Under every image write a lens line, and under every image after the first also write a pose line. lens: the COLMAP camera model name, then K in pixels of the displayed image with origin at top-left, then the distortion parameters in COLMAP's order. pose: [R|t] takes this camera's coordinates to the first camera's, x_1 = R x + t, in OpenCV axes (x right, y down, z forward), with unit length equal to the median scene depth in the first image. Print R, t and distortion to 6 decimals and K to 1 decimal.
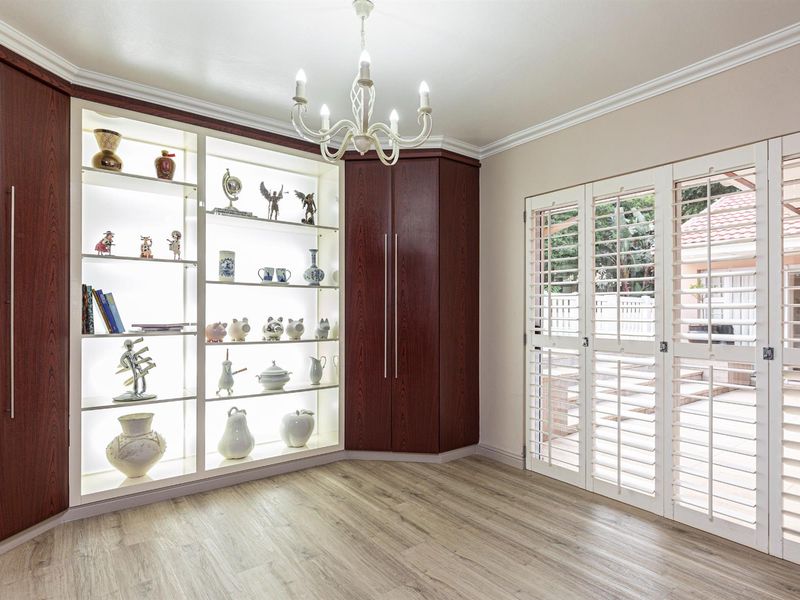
lens RADIAL K [[436.1, 0, 401.6], [0, 436.1, 308.3], [0, 0, 1]] dist [0.000521, -0.000620]
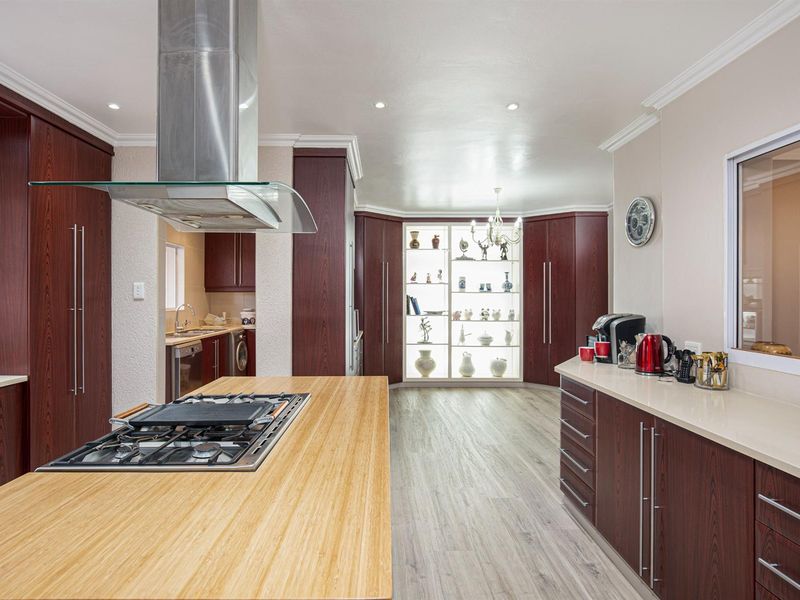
lens RADIAL K [[436.1, 0, 401.6], [0, 436.1, 308.3], [0, 0, 1]] dist [0.000521, -0.000620]
pose [[0.803517, 0.004138, -0.595267, 0.631522], [0.005025, 0.999893, 0.013734, -0.010580], [0.595260, -0.014027, 0.803411, -0.883056]]
